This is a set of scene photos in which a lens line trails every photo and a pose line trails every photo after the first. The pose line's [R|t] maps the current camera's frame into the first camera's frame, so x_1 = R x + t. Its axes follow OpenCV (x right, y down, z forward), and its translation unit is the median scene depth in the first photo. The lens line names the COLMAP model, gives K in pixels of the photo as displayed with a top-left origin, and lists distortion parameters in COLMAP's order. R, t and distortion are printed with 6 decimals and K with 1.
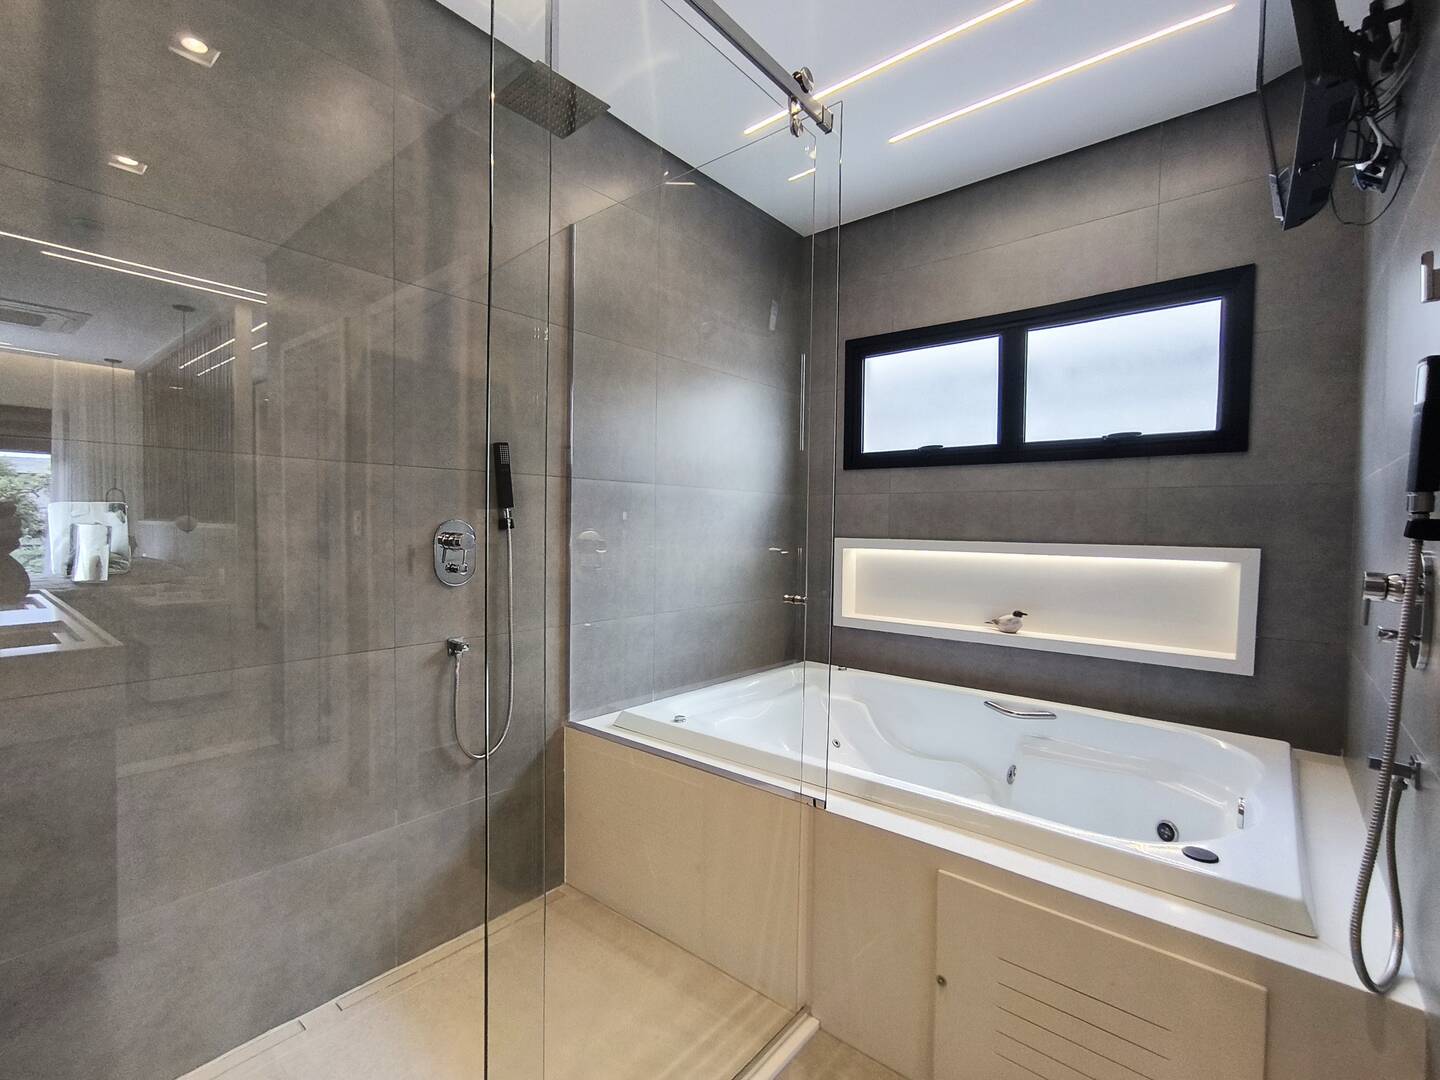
lens RADIAL K [[652.3, 0, 716.1], [0, 652.3, 541.3], [0, 0, 1]] dist [-0.010689, 0.006593]
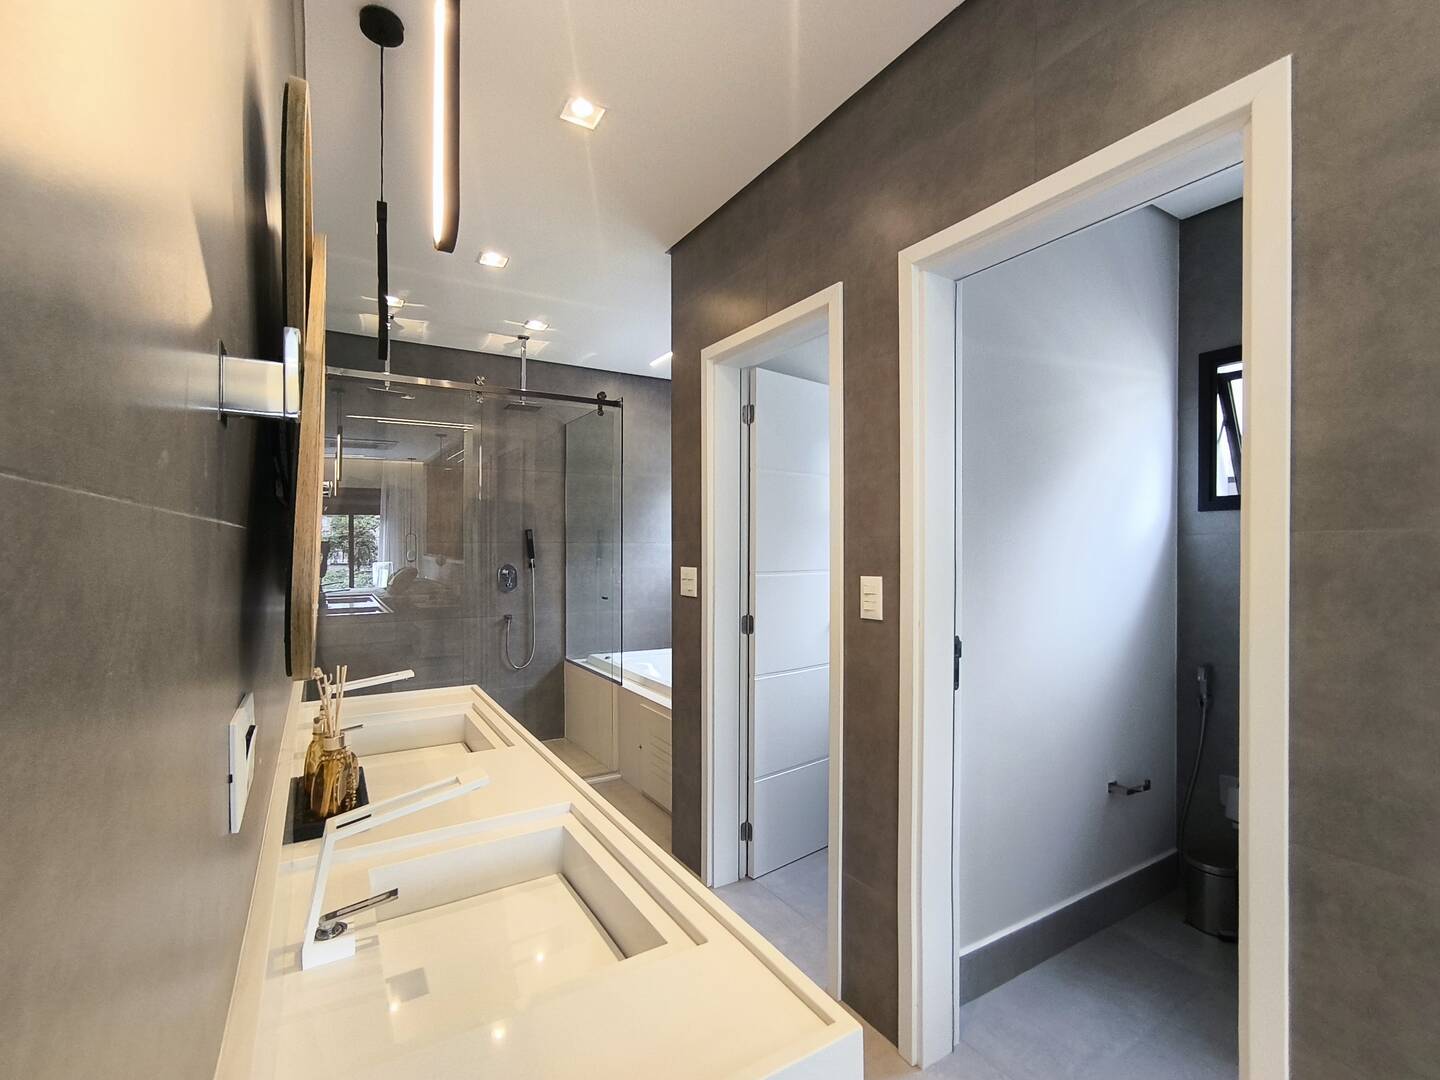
lens RADIAL K [[652.3, 0, 708.9], [0, 652.3, 545.0], [0, 0, 1]] dist [-0.010689, 0.006593]
pose [[0.943814, -0.014635, -0.330153, 0.999907], [0.004137, 0.999464, -0.032477, -0.021153], [0.330451, 0.029286, 0.943369, -0.924400]]
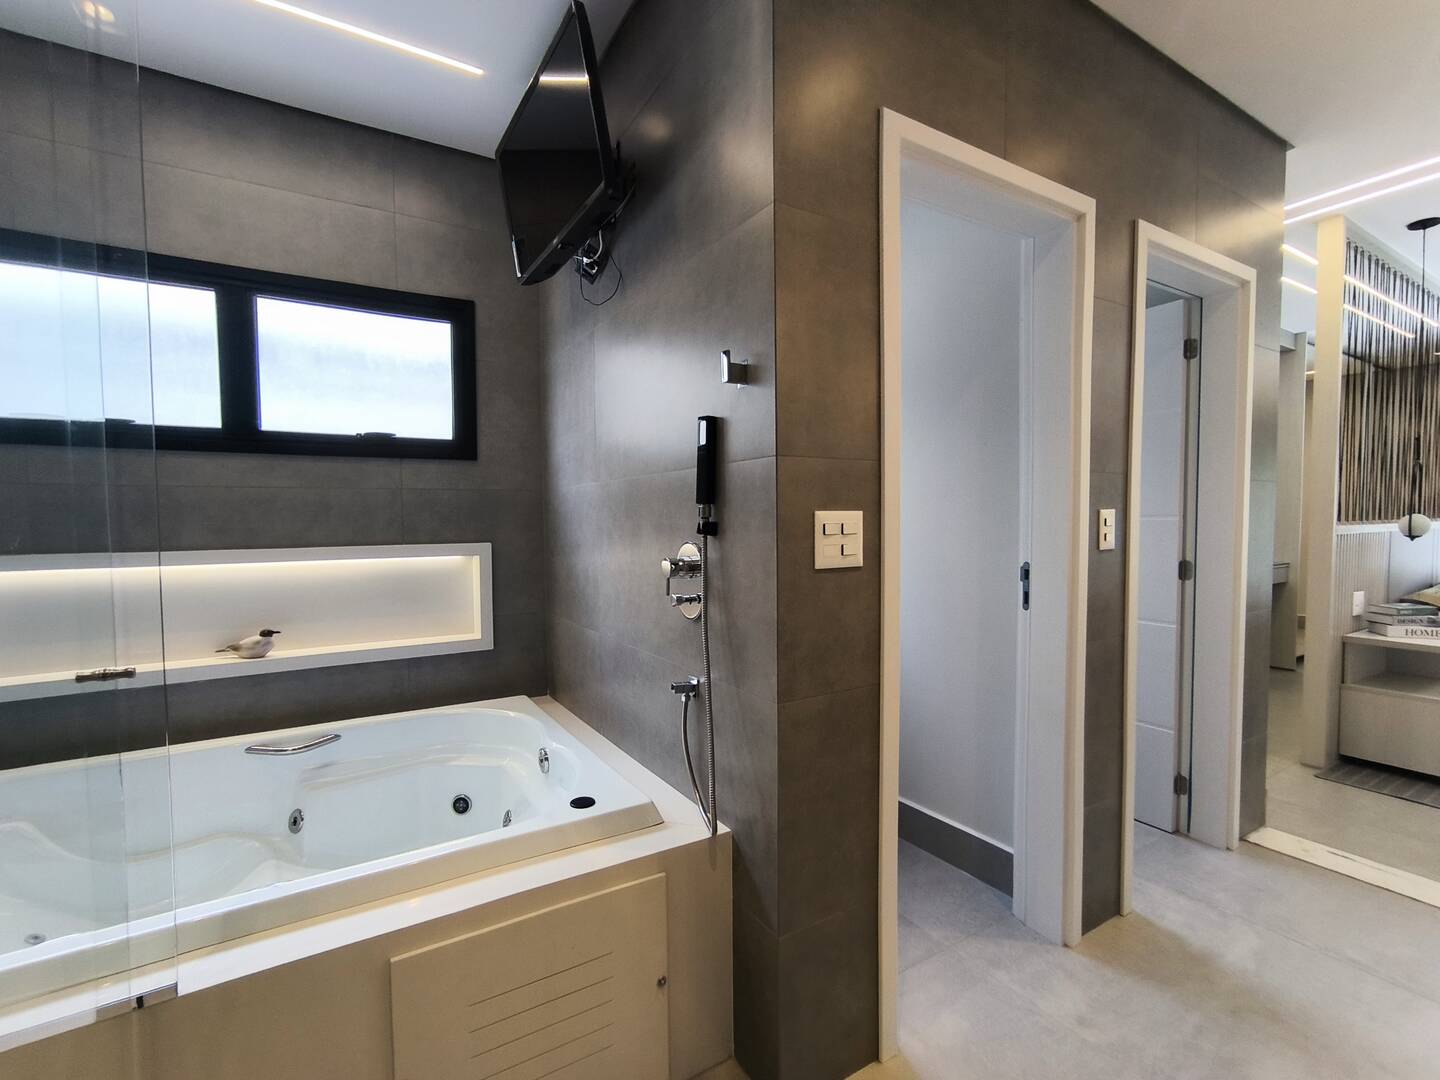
lens RADIAL K [[652.3, 0, 710.3], [0, 652.3, 547.1], [0, 0, 1]] dist [-0.010689, 0.006593]
pose [[0.326626, -0.058140, 0.943364, -0.154997], [0.039498, 0.998074, 0.047836, -0.020140], [-0.944328, 0.021636, 0.328293, 0.201293]]
